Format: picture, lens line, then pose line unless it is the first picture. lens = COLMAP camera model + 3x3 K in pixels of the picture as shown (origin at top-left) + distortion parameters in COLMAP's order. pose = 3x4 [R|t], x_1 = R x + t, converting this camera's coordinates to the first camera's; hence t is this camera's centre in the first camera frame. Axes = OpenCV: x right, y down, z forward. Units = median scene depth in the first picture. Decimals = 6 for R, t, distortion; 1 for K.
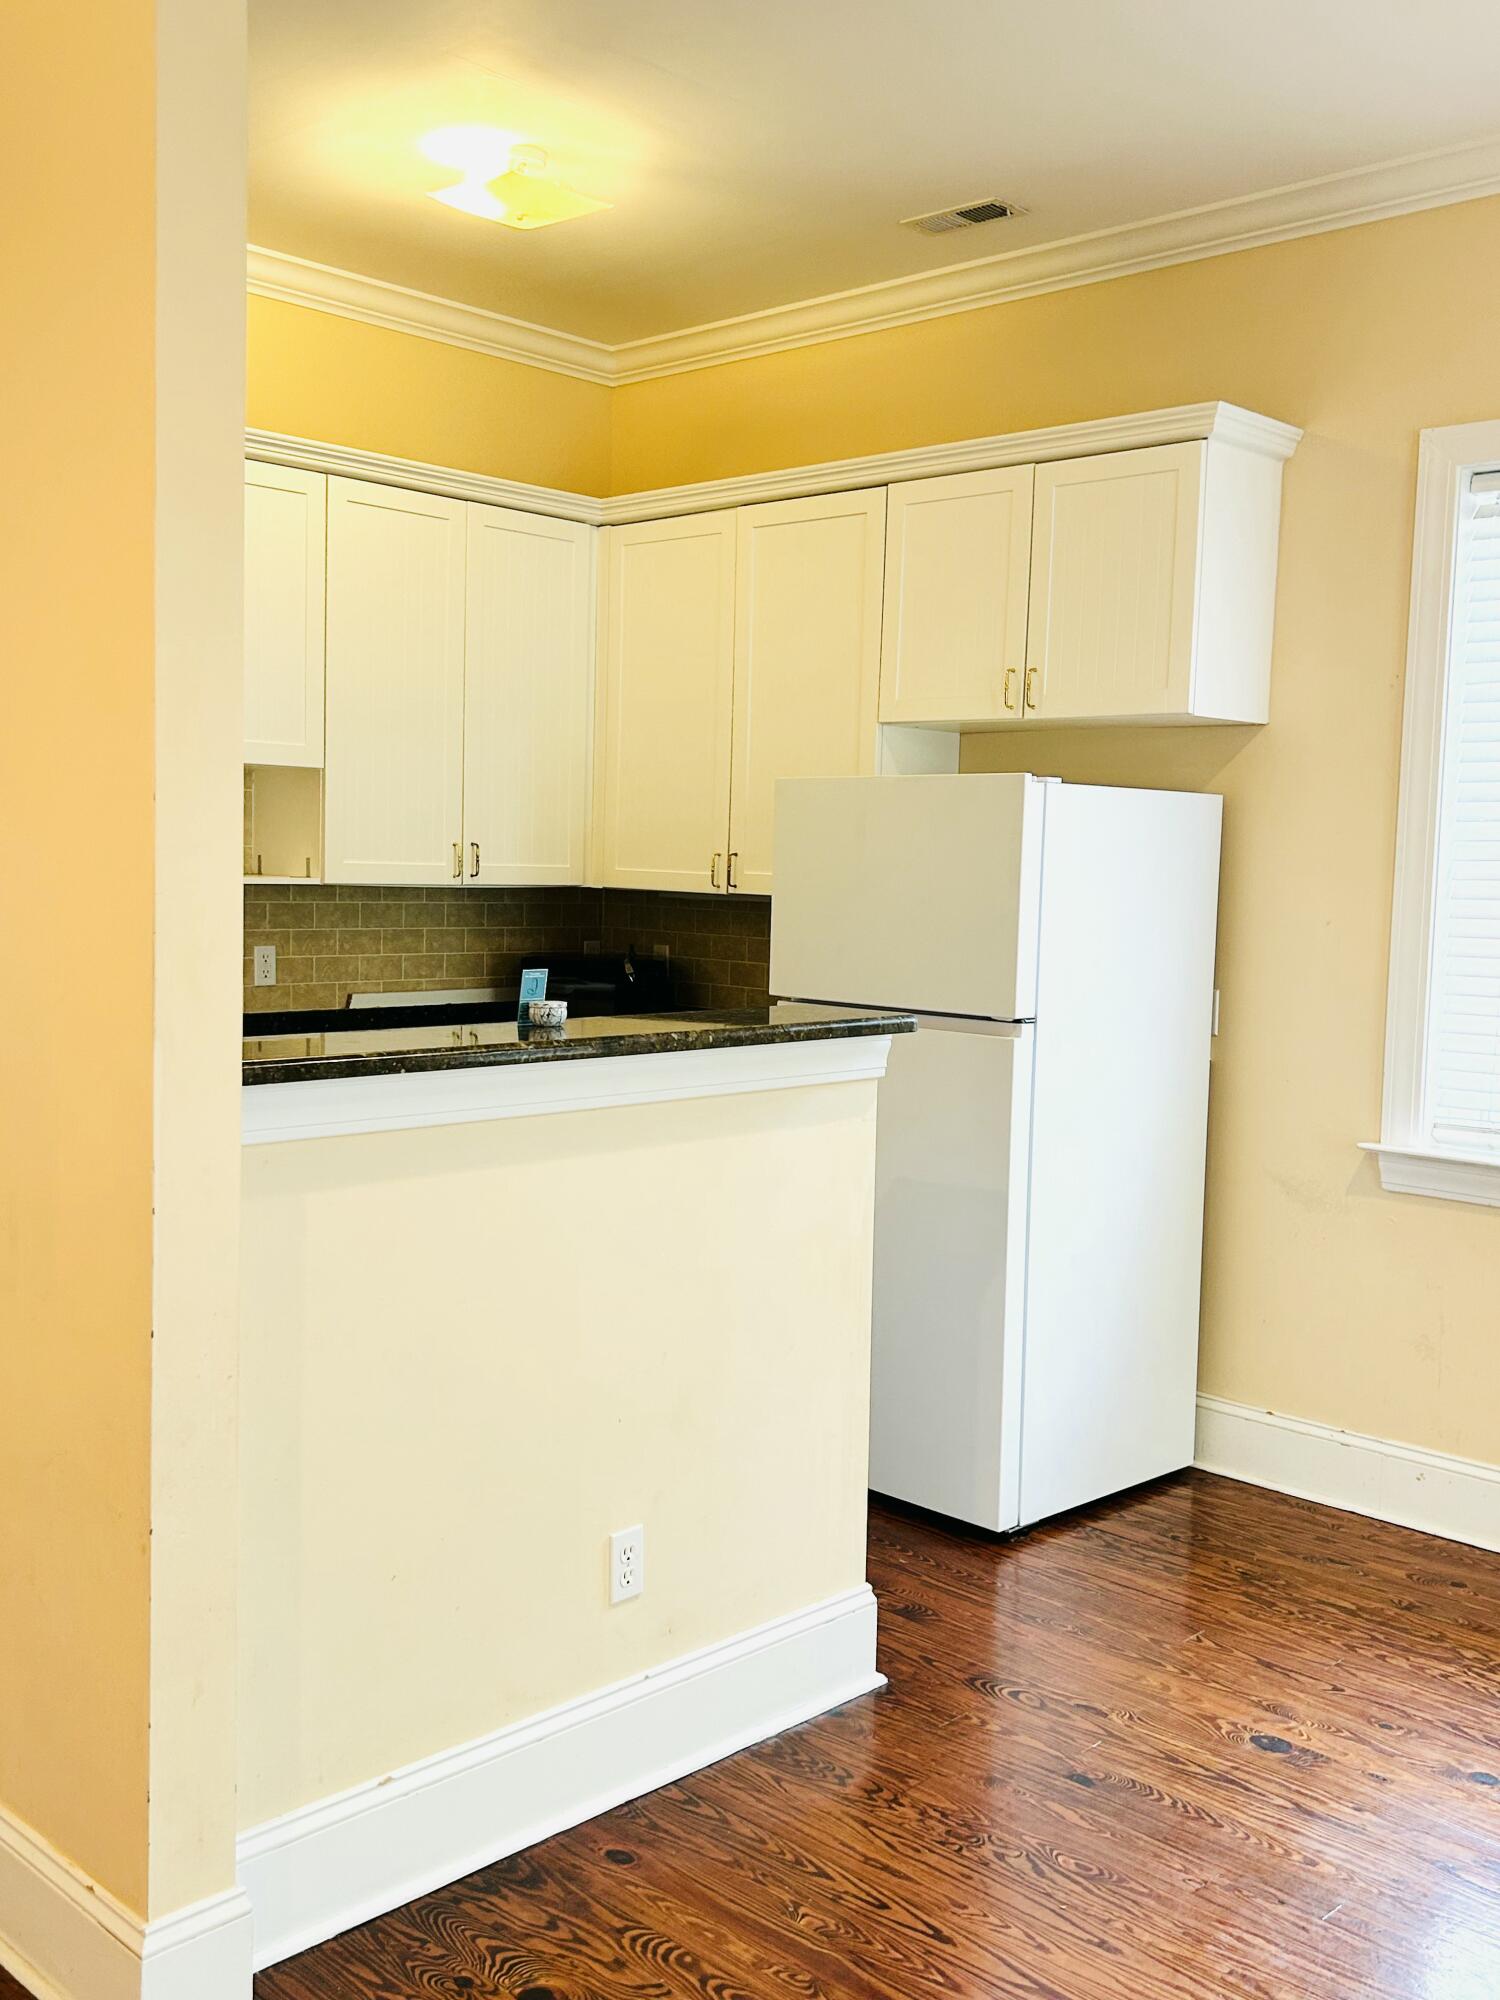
lens RADIAL K [[1926.5, 0, 752.1], [0, 1926.5, 1000.6], [0, 0, 1]] dist [0.013558, 0.000000]
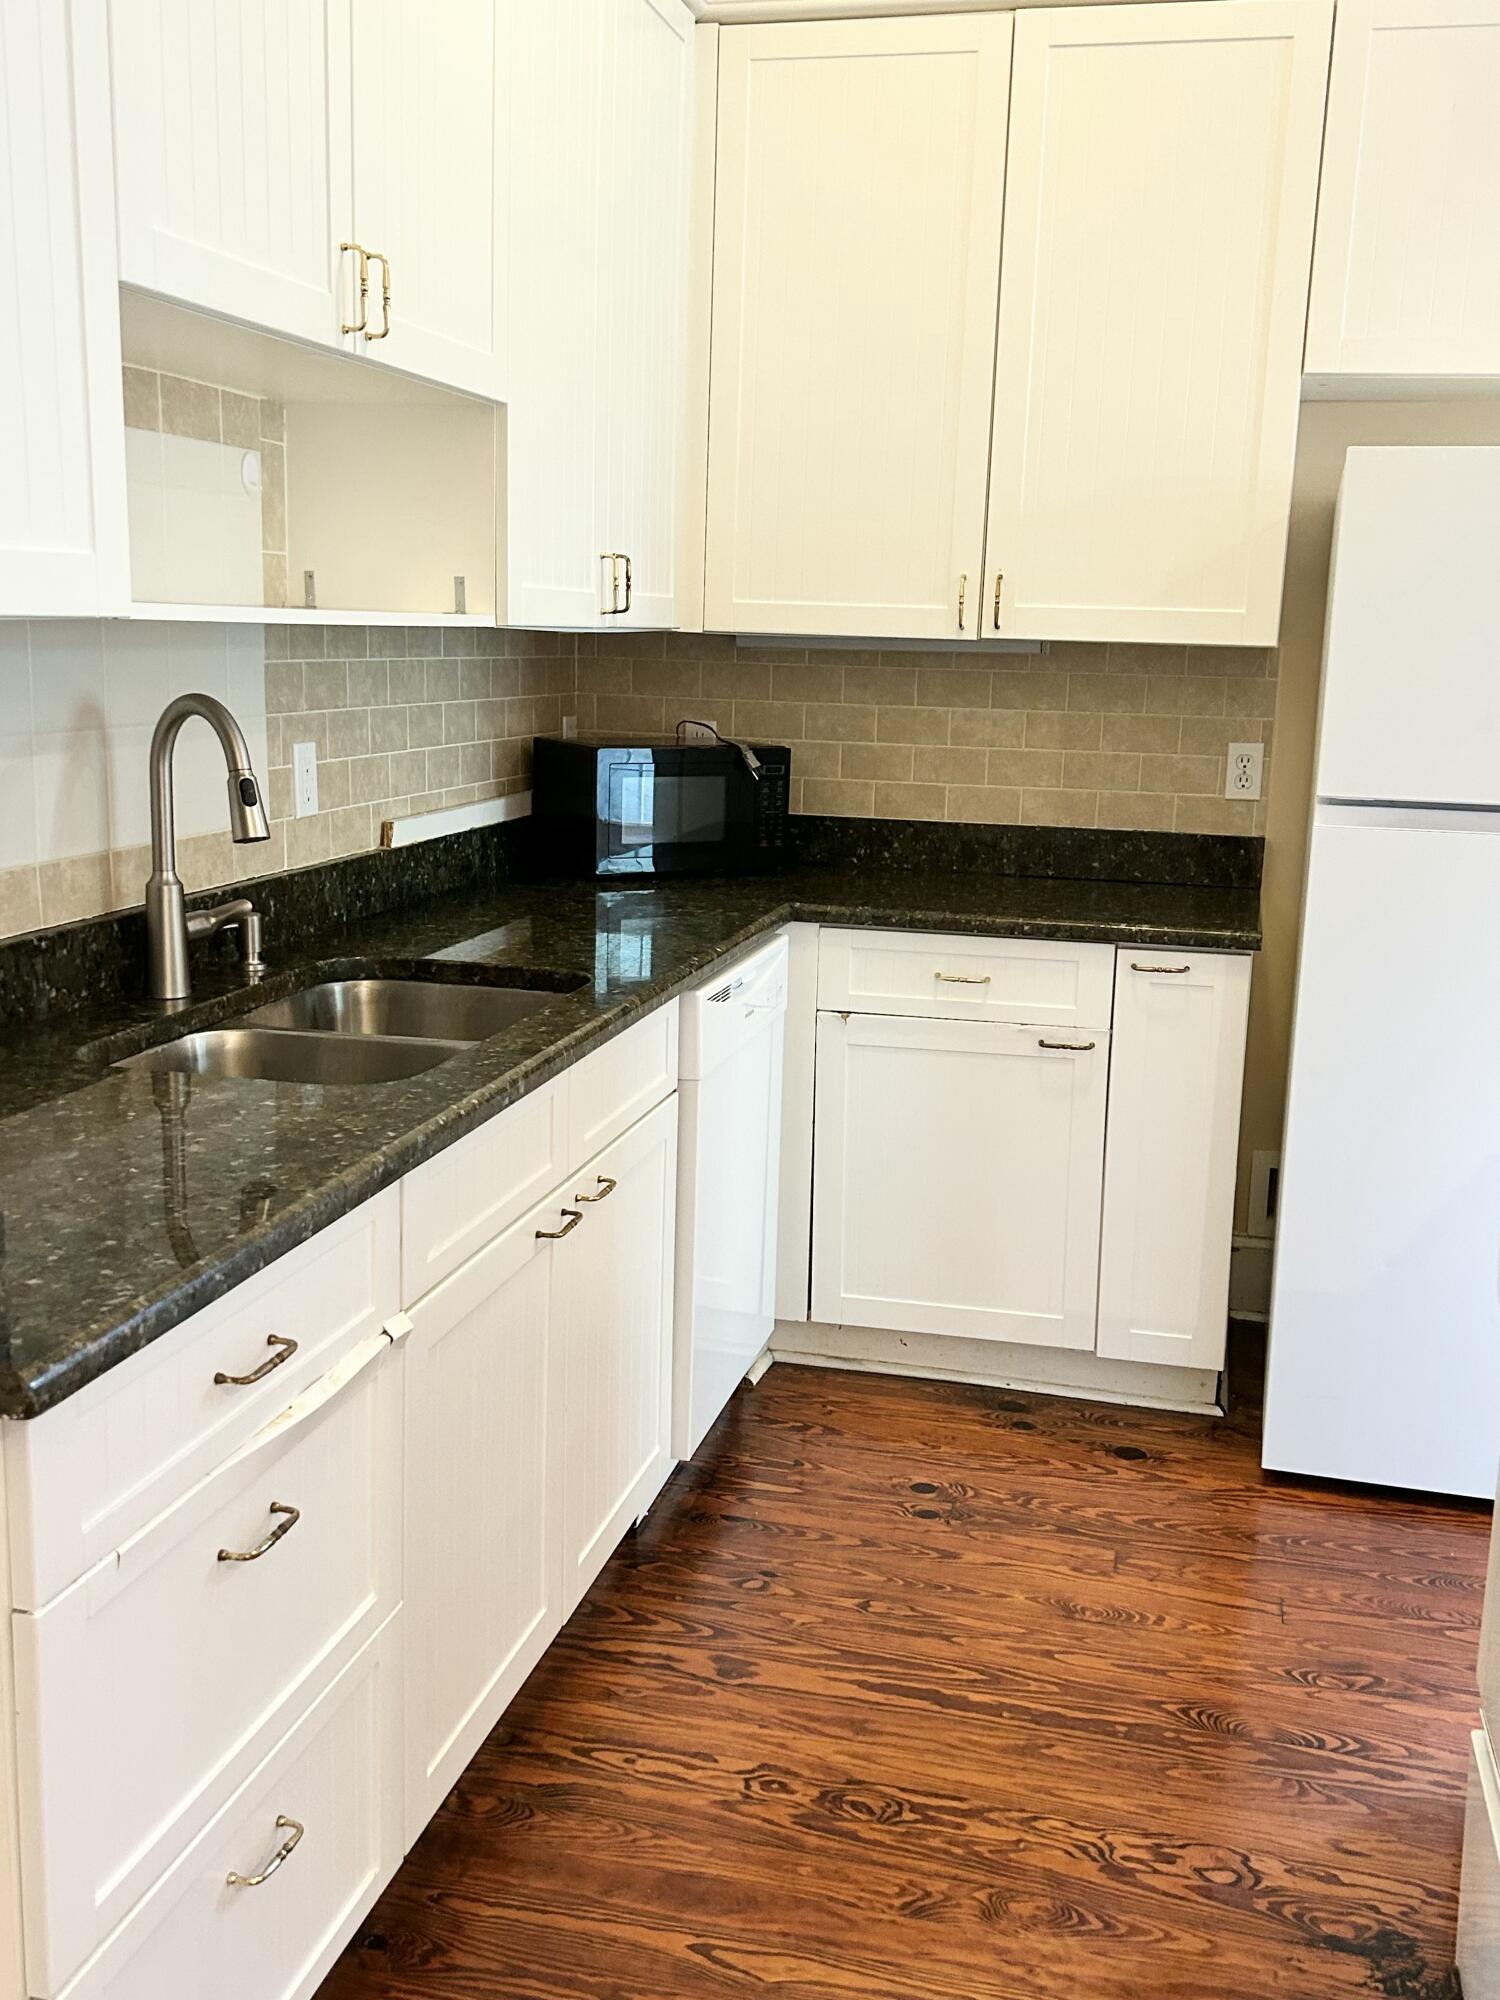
lens RADIAL K [[1926.5, 0, 747.1], [0, 1926.5, 1000.8], [0, 0, 1]] dist [0.013558, 0.000000]
pose [[0.865495, -0.097801, 0.491277, -0.400739], [0.032737, 0.989702, 0.139350, -0.027078], [-0.499846, -0.104524, 0.859784, 0.451945]]
